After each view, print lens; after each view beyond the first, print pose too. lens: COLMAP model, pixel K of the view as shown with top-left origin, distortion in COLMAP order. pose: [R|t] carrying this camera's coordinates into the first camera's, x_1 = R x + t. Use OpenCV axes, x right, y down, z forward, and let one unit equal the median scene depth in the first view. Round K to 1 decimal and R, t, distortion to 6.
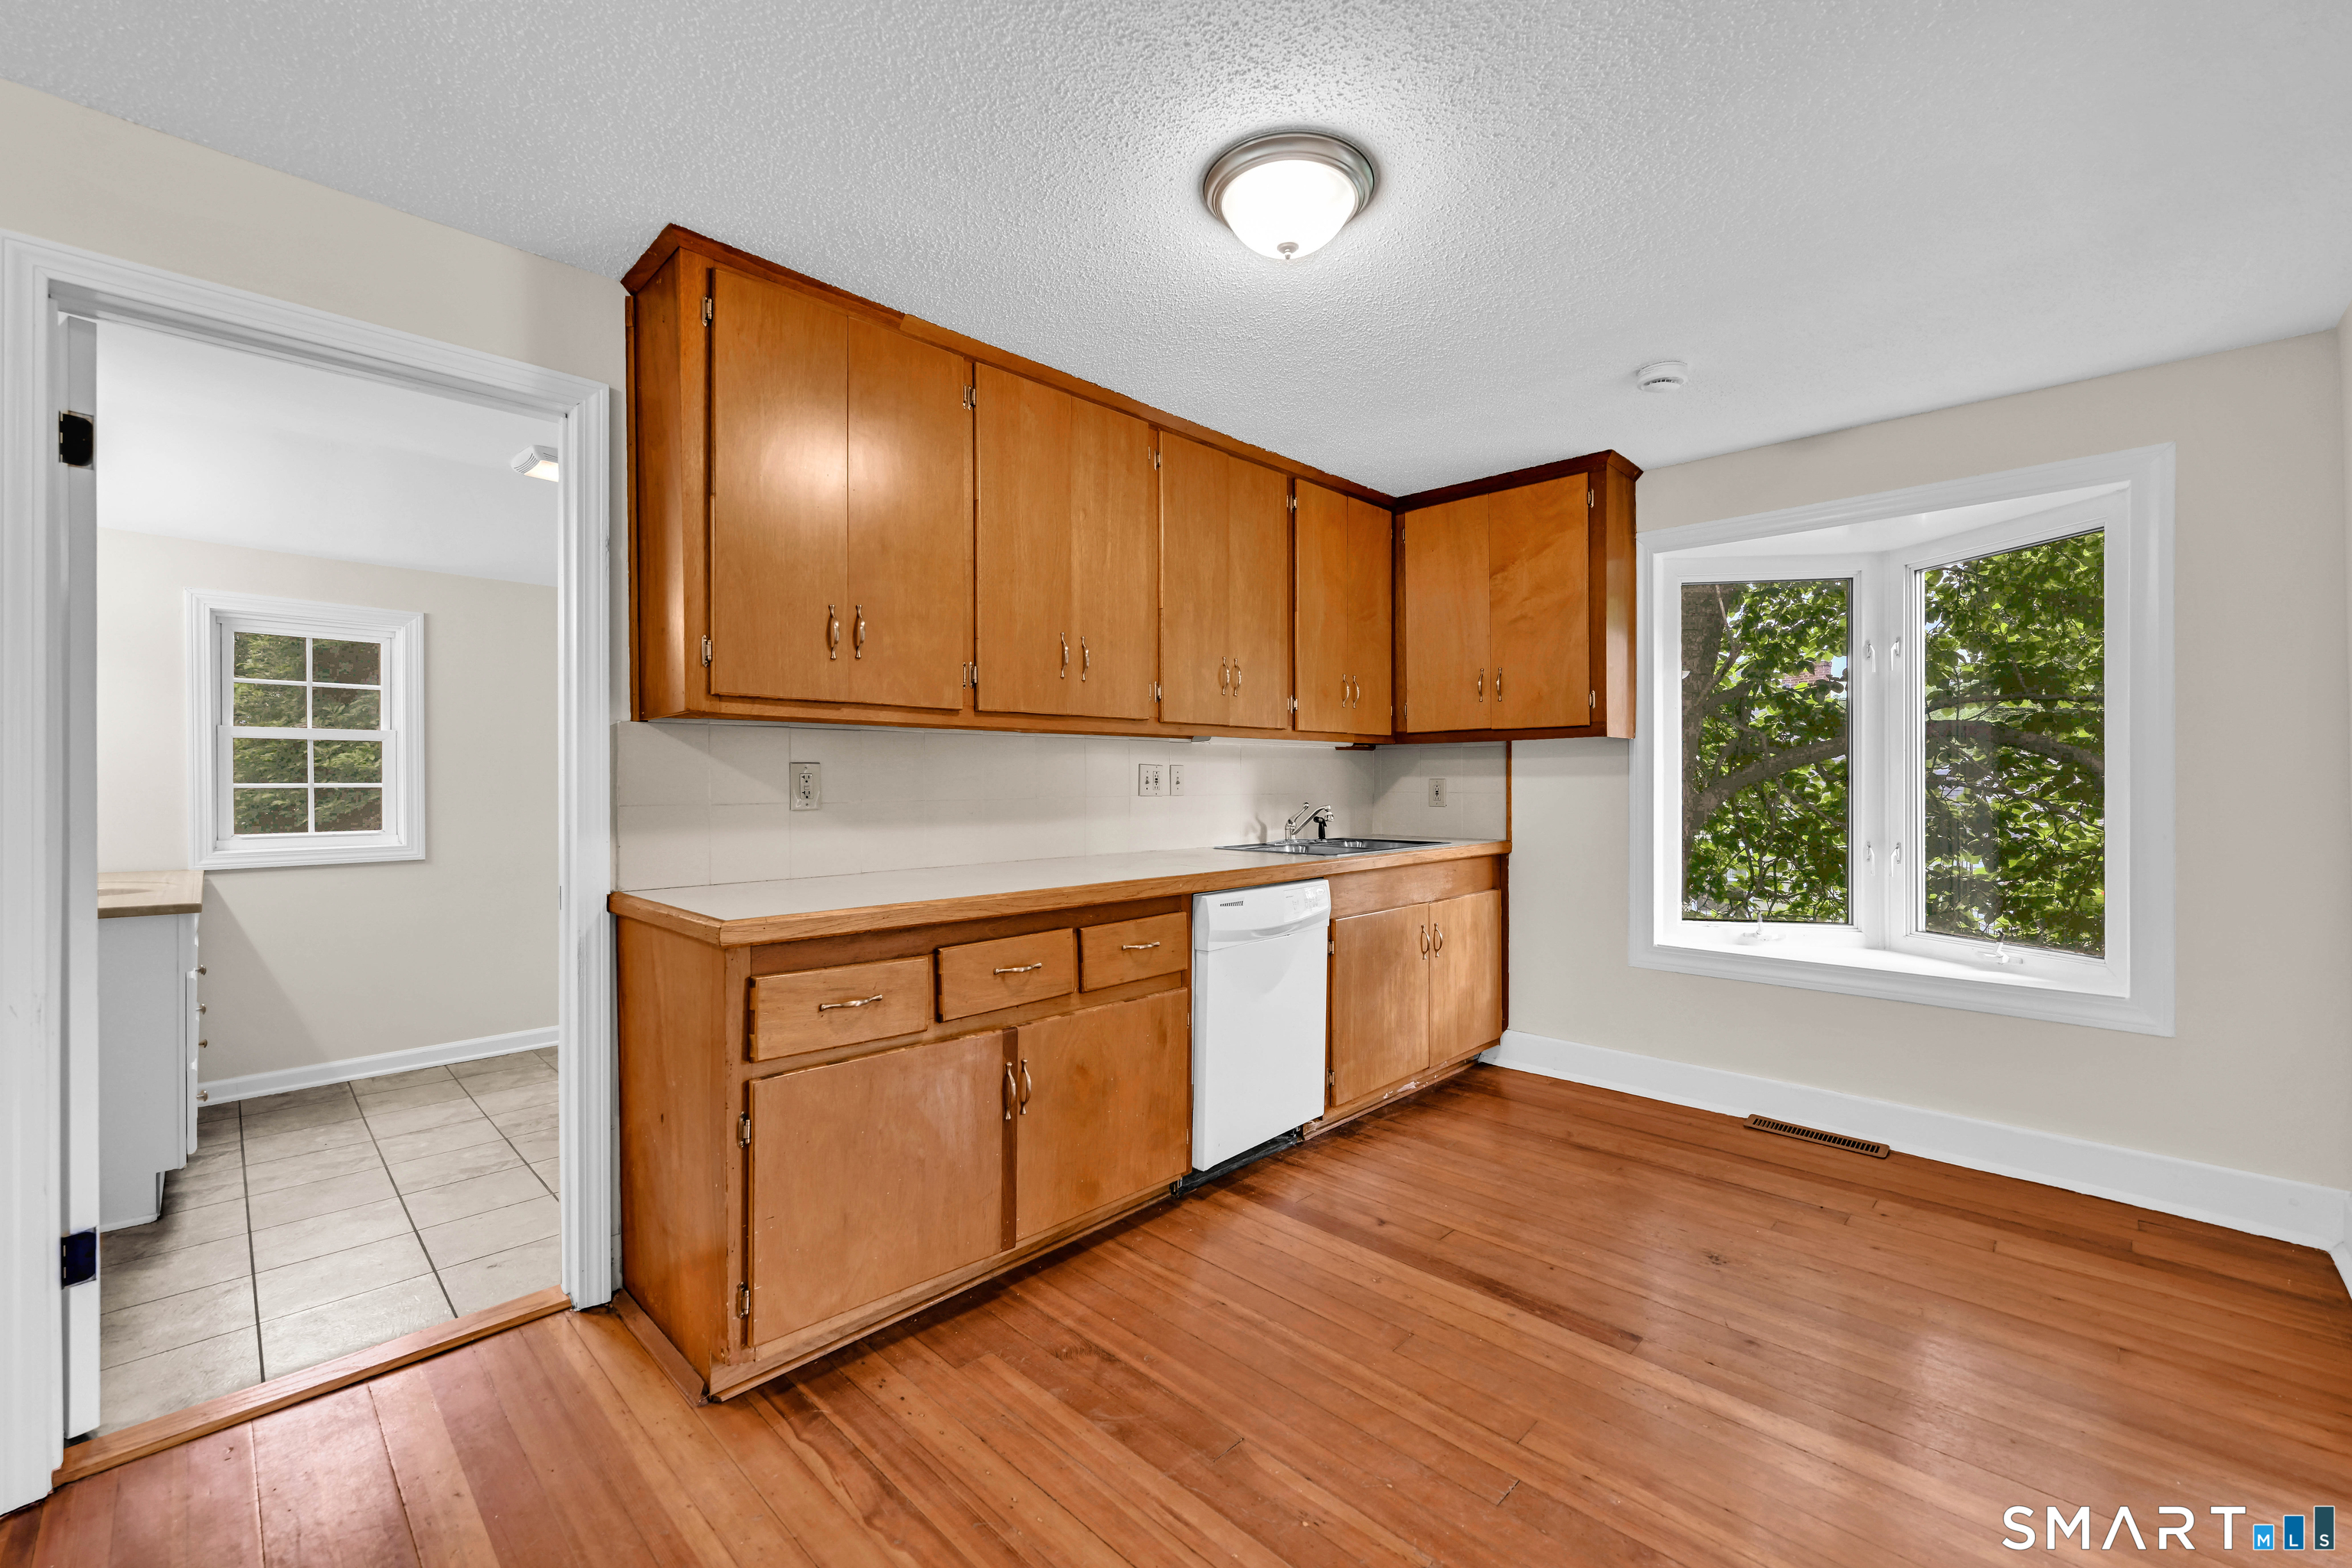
lens RADIAL K [[960.3, 0, 1160.2], [0, 960.3, 779.4], [0, 0, 1]] dist [0.000735, 0.000297]
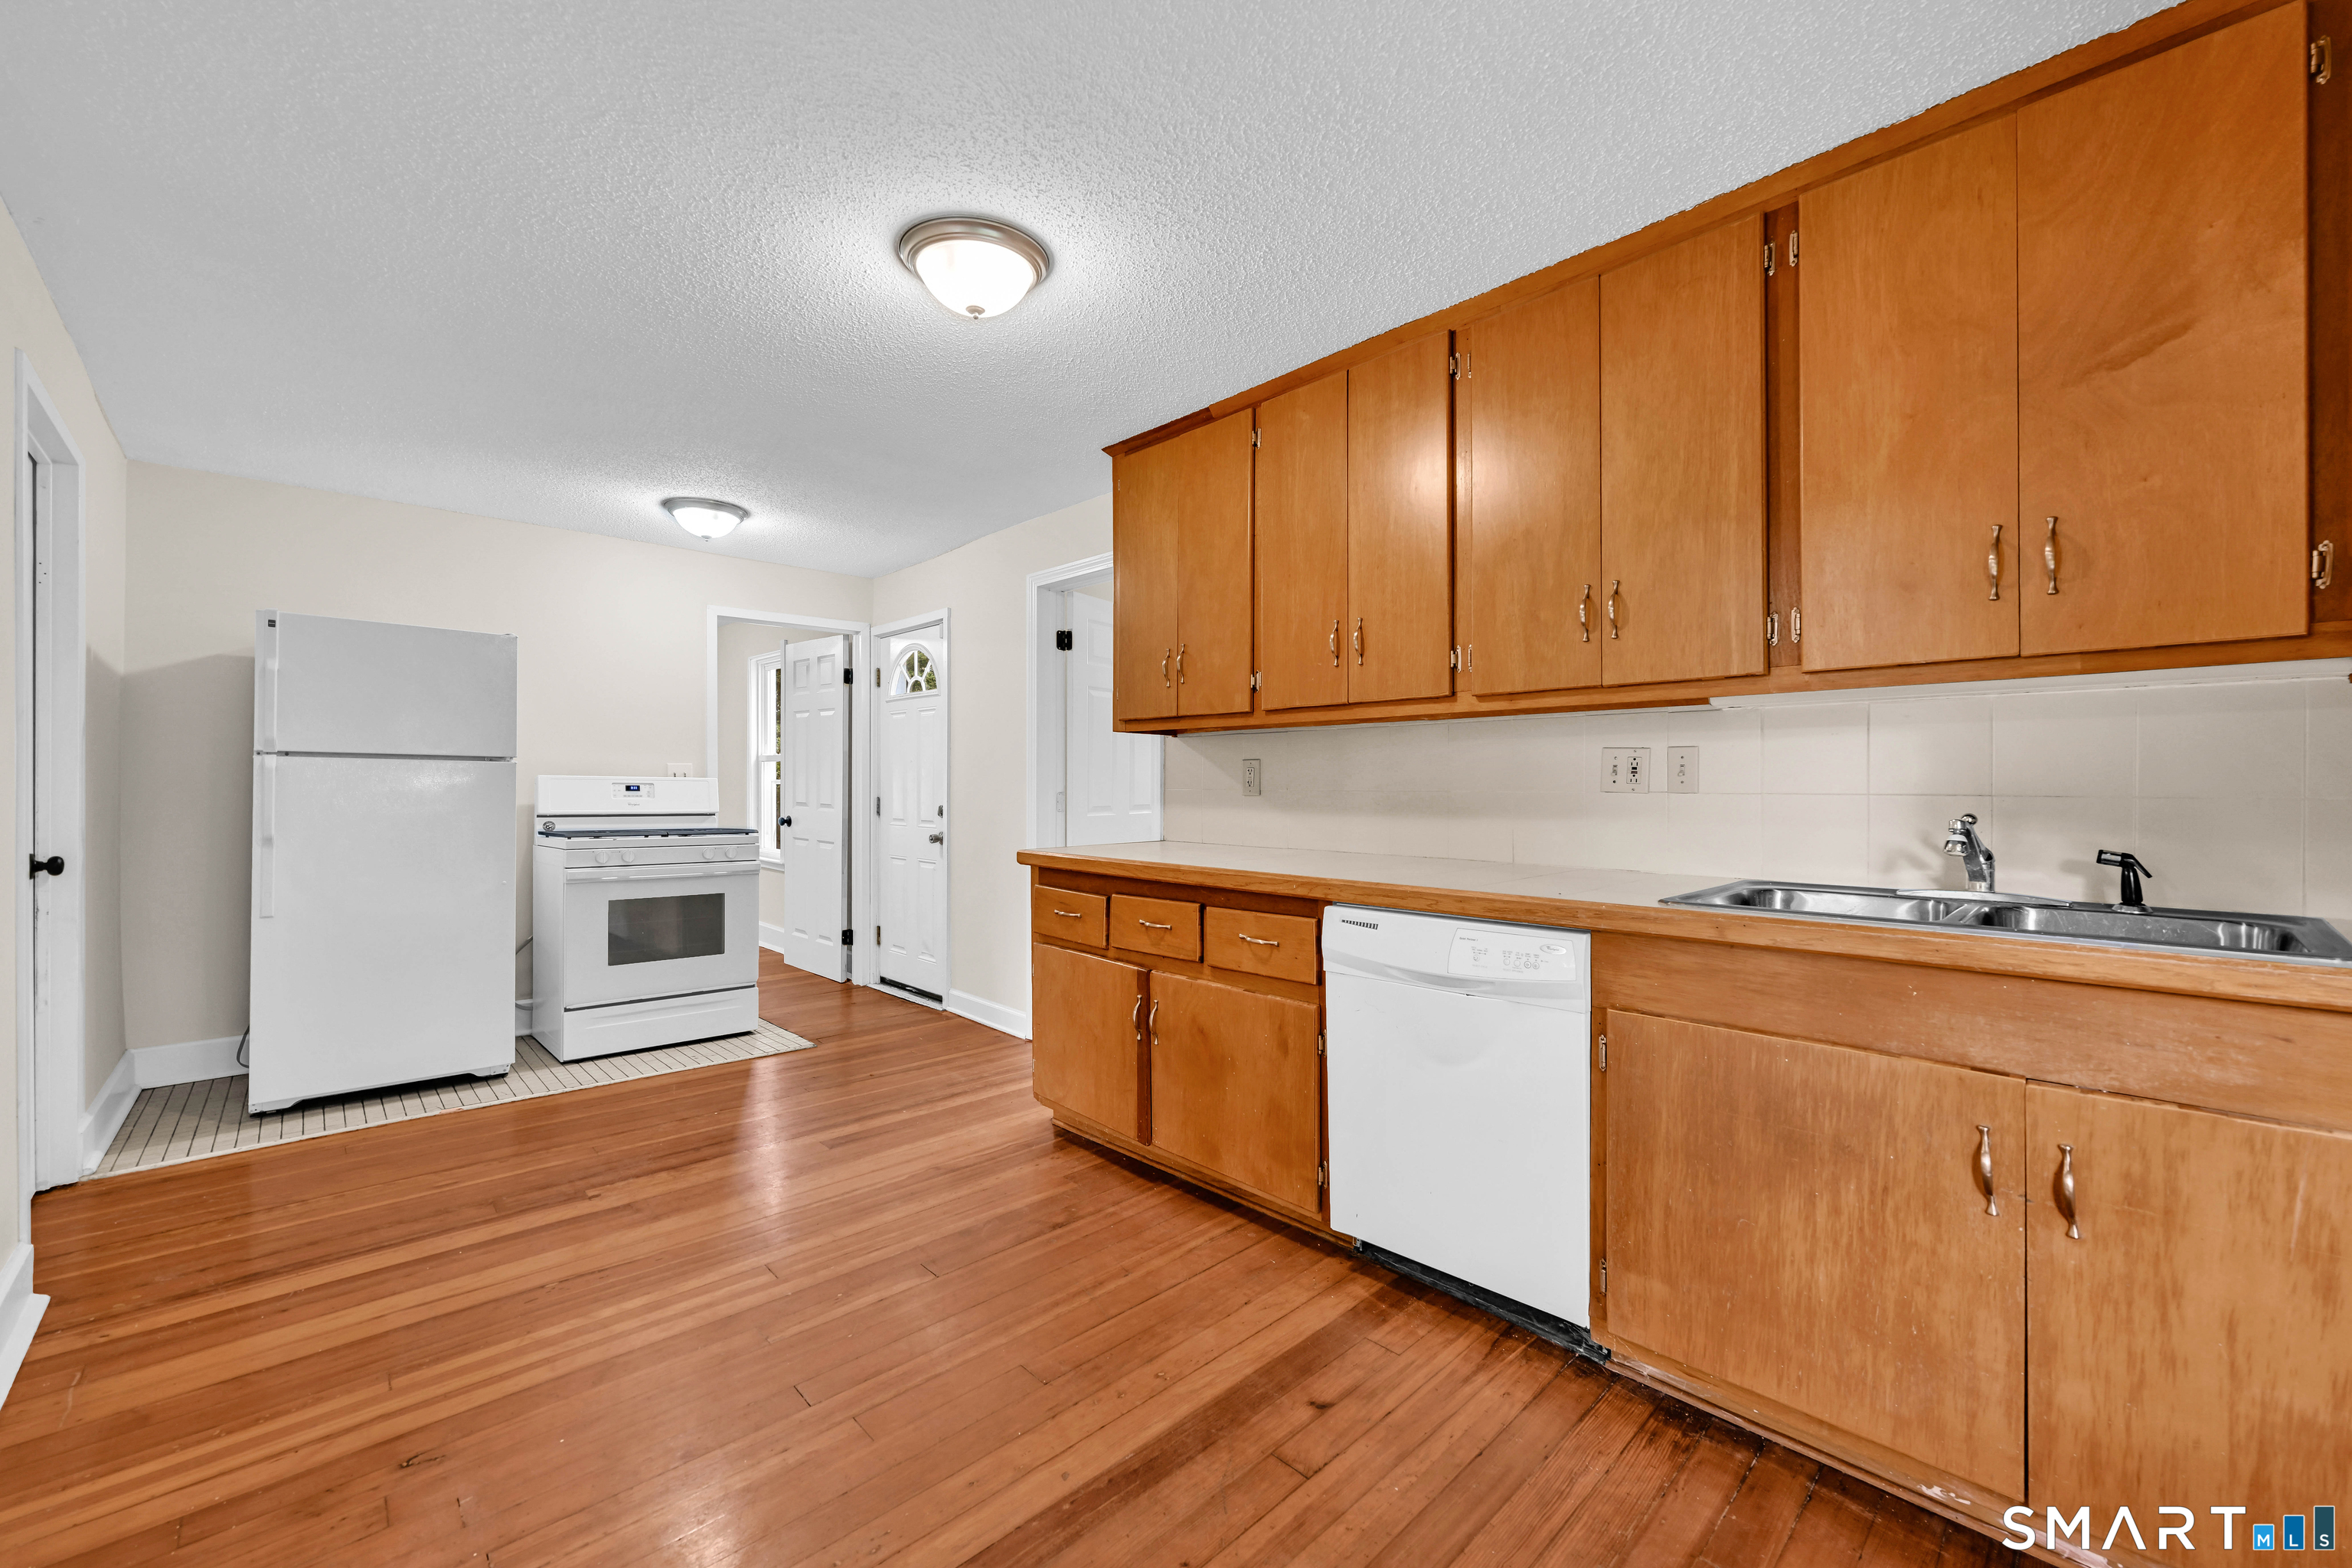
lens RADIAL K [[944.4, 0, 1195.2], [0, 944.4, 784.2], [0, 0, 1]] dist [0.000973, 0.000013]
pose [[-0.015819, 0.005048, -0.999862, 0.826034], [0.001202, 0.999987, 0.005030, 0.009010], [0.999874, -0.001122, -0.015825, 0.835615]]
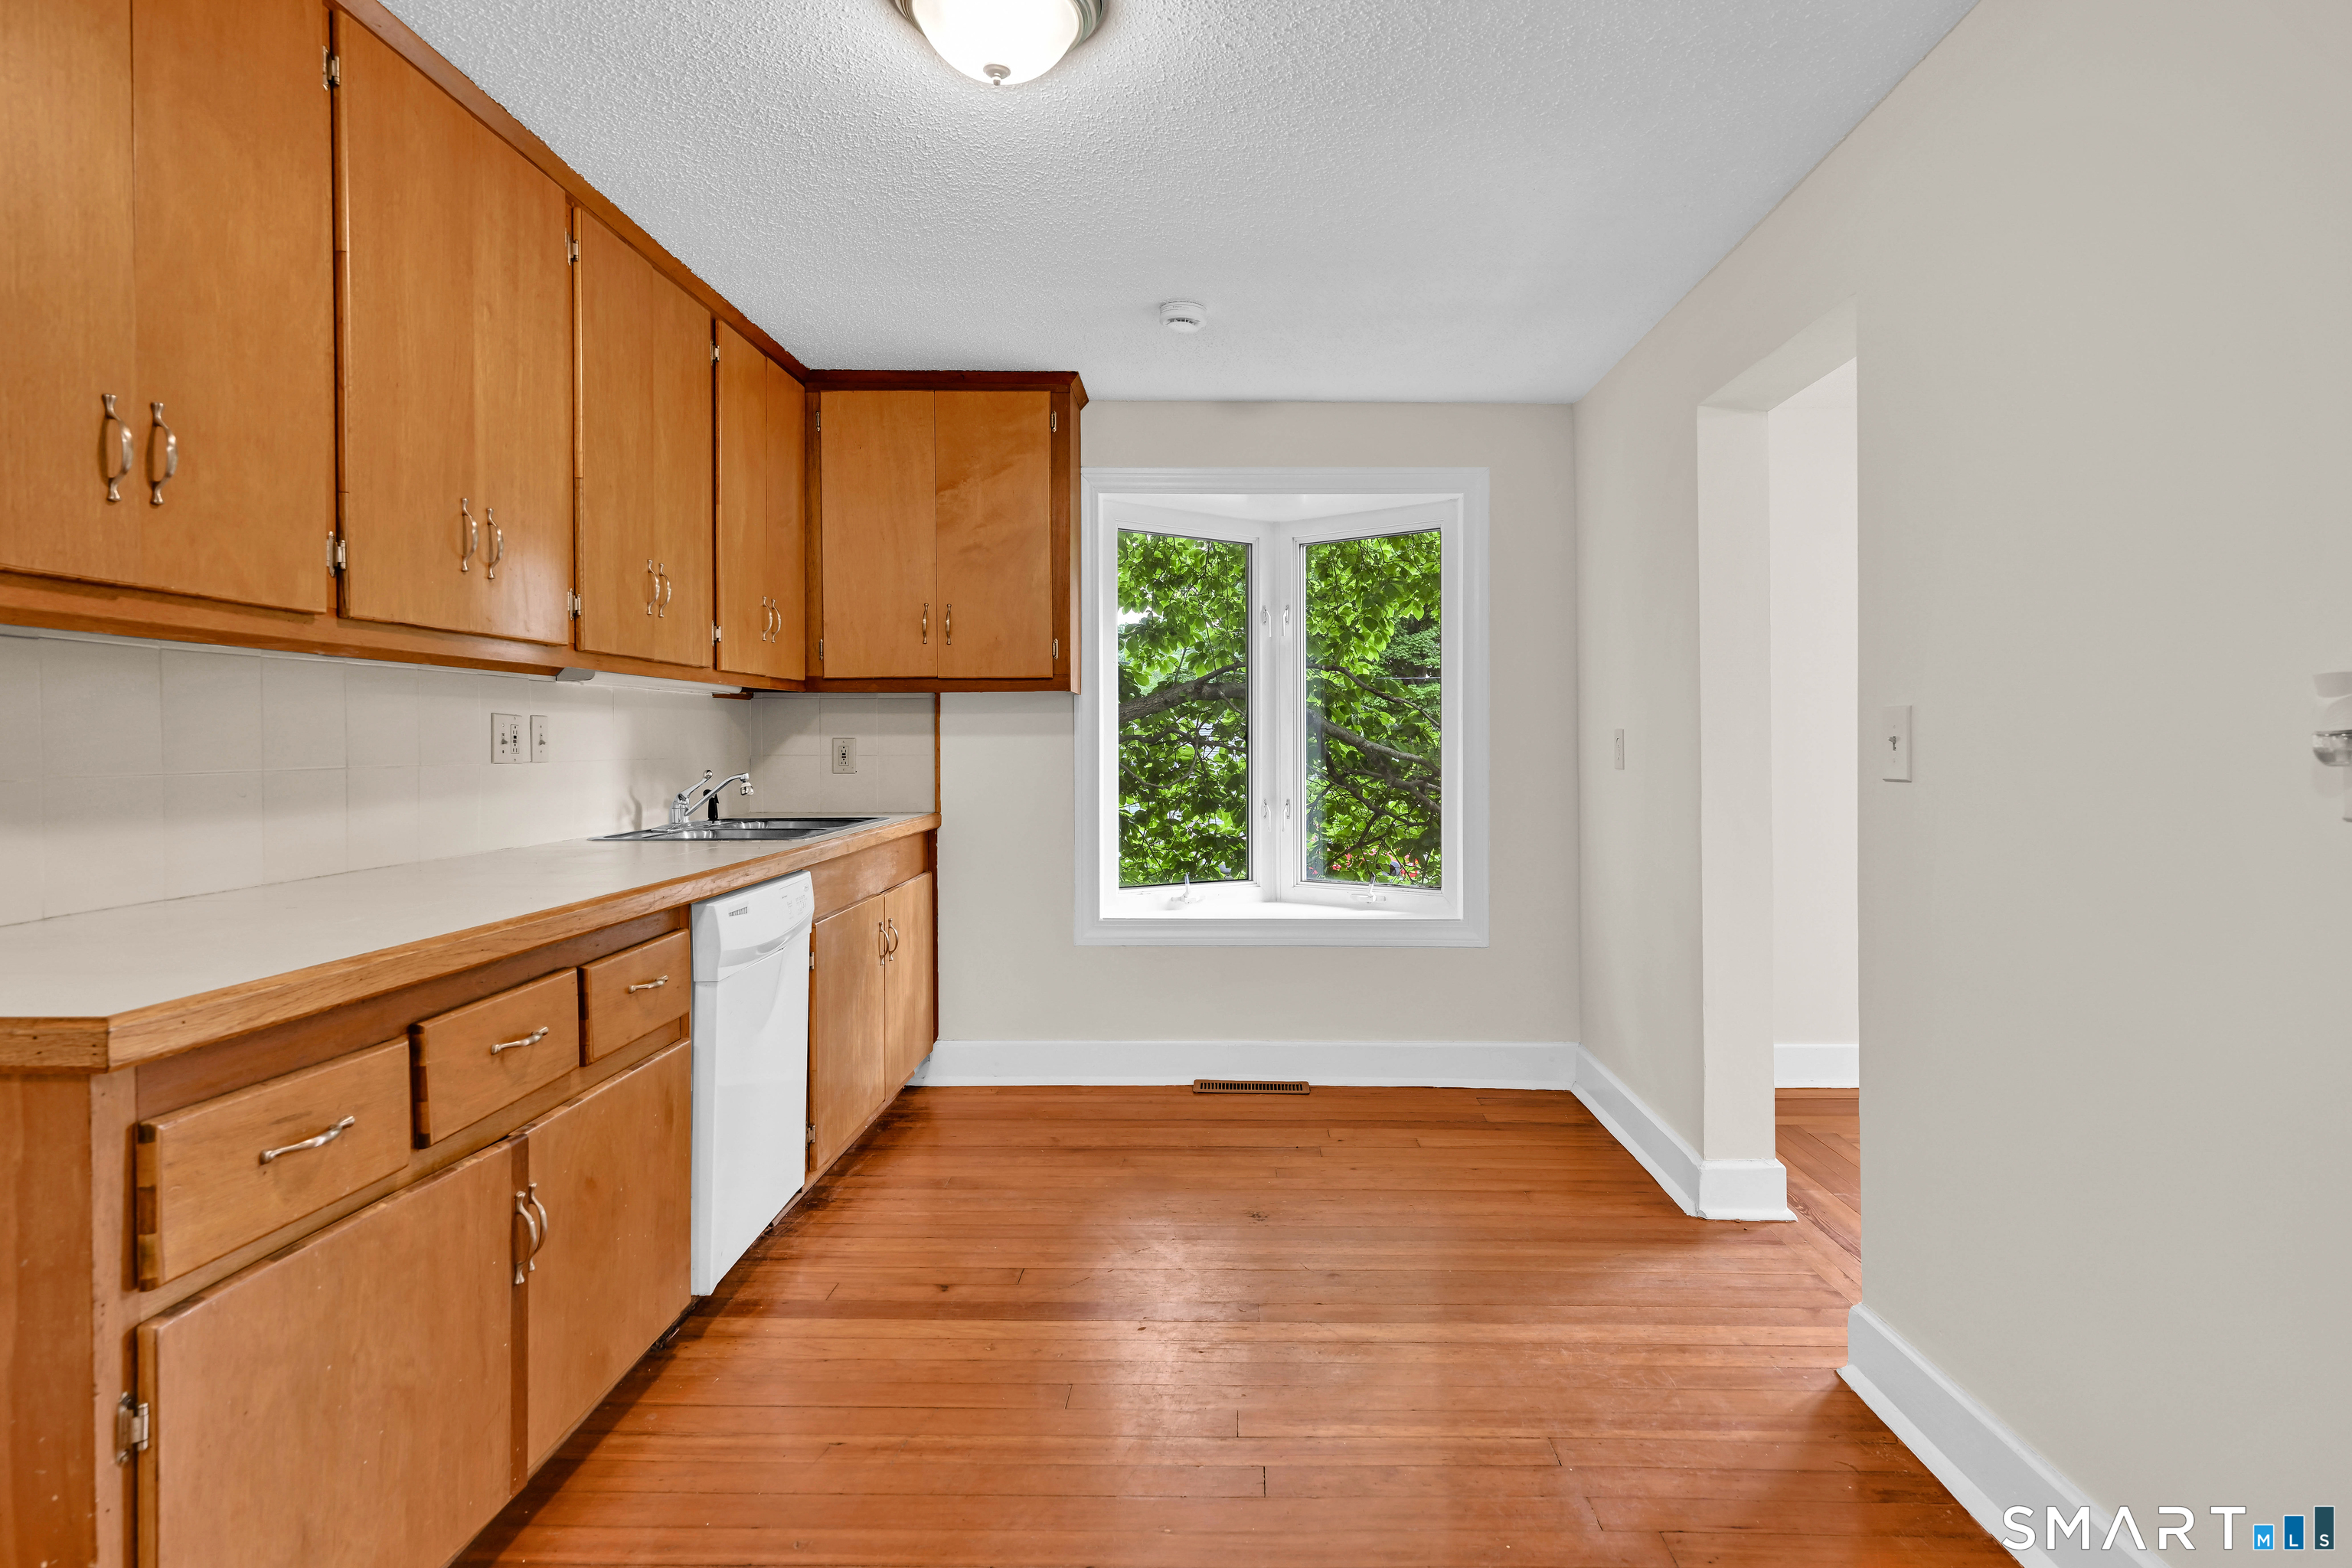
lens RADIAL K [[1251.4, 0, 1224.2], [0, 1251.4, 751.4], [0, 0, 1]] dist [0.003389, 0.000814]
pose [[0.713104, -0.004704, 0.701043, -0.305779], [-0.001849, 0.999961, 0.008590, 0.001385], [-0.701056, -0.007422, 0.713068, 0.079752]]
